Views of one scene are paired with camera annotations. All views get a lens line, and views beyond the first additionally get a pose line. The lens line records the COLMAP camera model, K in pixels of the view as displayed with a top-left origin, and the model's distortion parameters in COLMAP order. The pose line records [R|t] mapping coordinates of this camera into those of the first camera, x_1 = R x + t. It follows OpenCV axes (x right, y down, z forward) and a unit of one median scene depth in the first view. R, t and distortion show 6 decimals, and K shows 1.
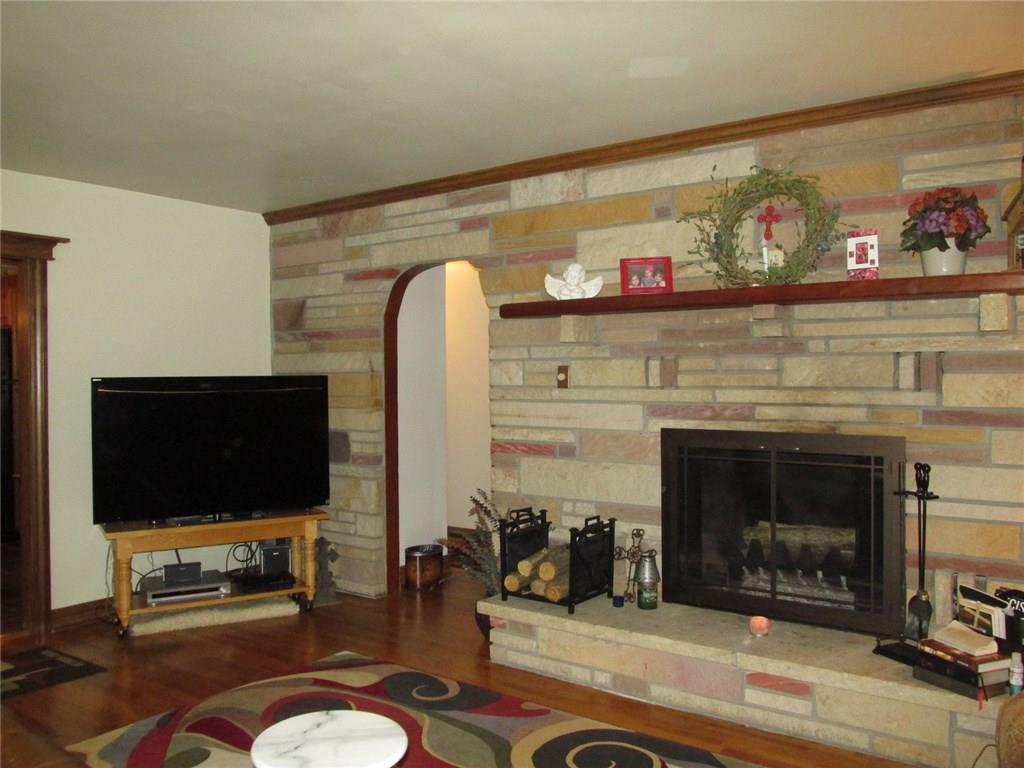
lens RADIAL K [[851.6, 0, 517.7], [0, 851.6, 381.3], [0, 0, 1]] dist [-0.027168, -0.004043]
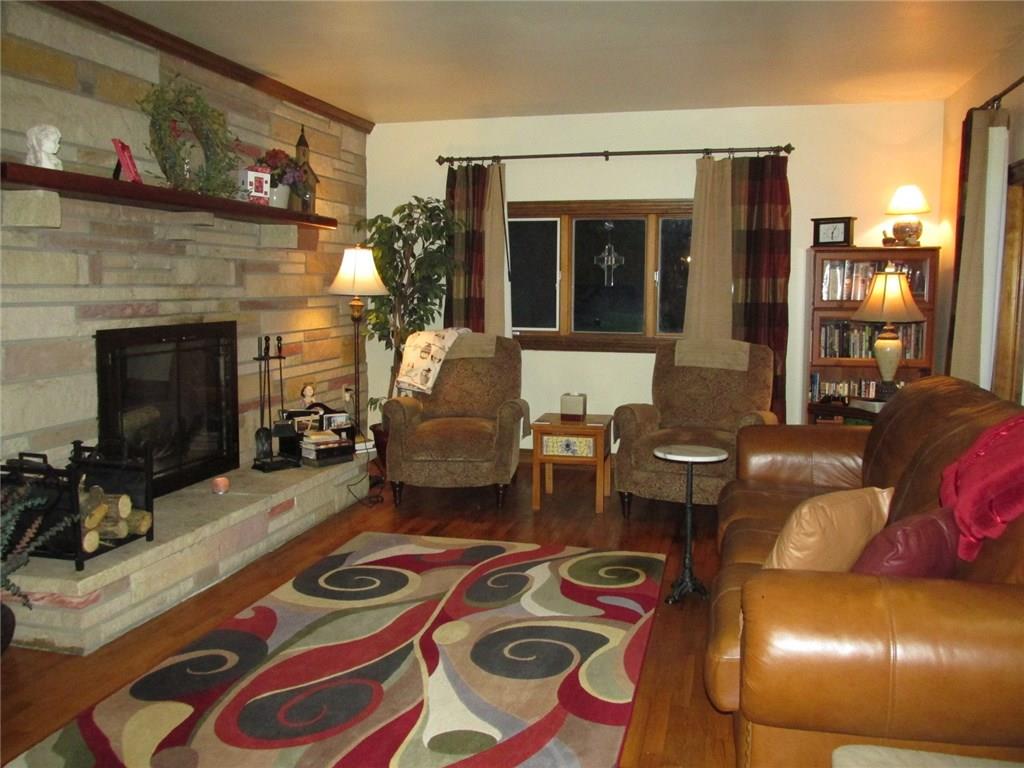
lens RADIAL K [[851.6, 0, 516.8], [0, 851.6, 386.5], [0, 0, 1]] dist [-0.027168, -0.004043]
pose [[-0.372294, -0.110118, 0.921559, -0.897199], [-0.001620, 0.993012, 0.118002, 0.007365], [-0.928113, 0.042439, -0.369871, 0.982593]]
